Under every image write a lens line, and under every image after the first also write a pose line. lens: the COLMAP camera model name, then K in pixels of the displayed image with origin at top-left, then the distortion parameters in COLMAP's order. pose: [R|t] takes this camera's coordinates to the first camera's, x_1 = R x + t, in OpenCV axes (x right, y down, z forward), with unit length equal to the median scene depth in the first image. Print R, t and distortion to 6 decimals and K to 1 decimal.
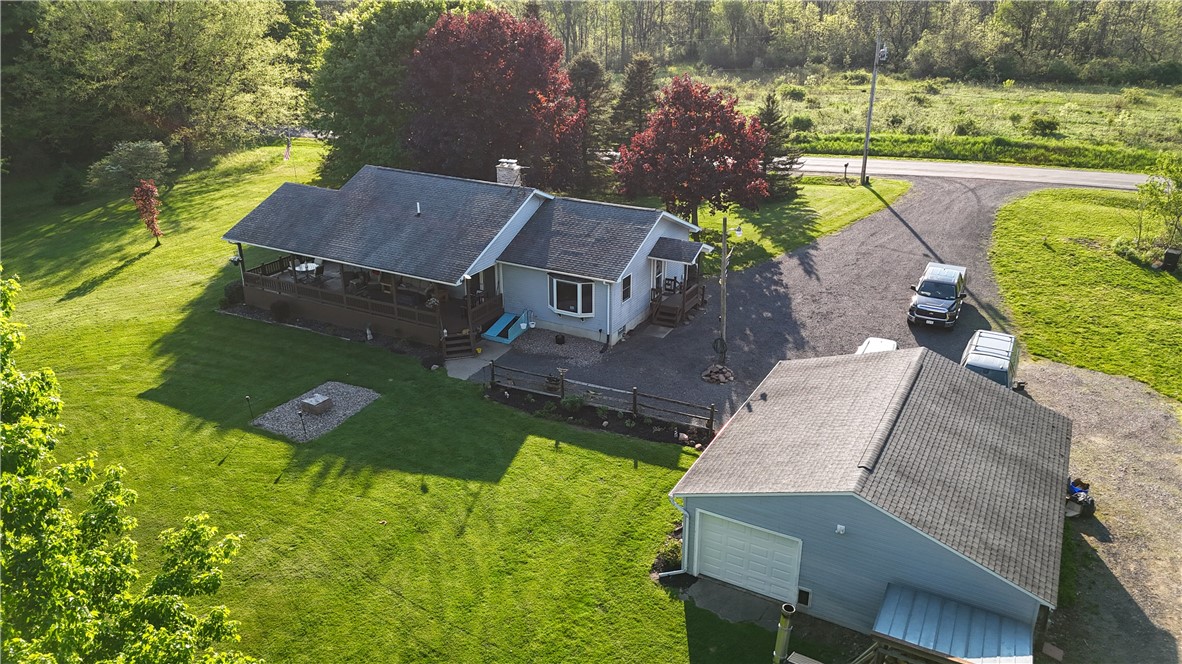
lens RADIAL K [[846.5, 0, 593.9], [0, 846.5, 331.5], [0, 0, 1]] dist [0.085314, -0.087538]
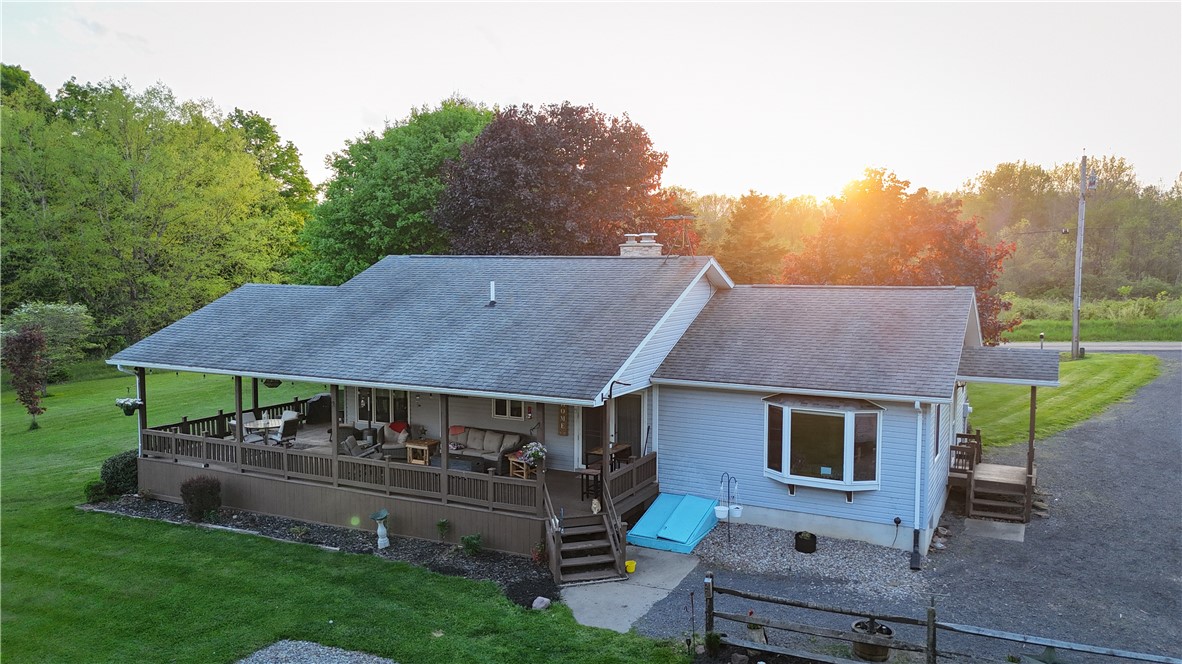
lens RADIAL K [[850.3, 0, 591.0], [0, 850.3, 332.0], [0, 0, 1]] dist [0.075381, -0.069761]
pose [[0.999833, -0.000645, 0.018289, -0.163957], [0.006363, 0.949270, -0.314399, 0.046549], [-0.017159, 0.314462, 0.949115, 0.537508]]
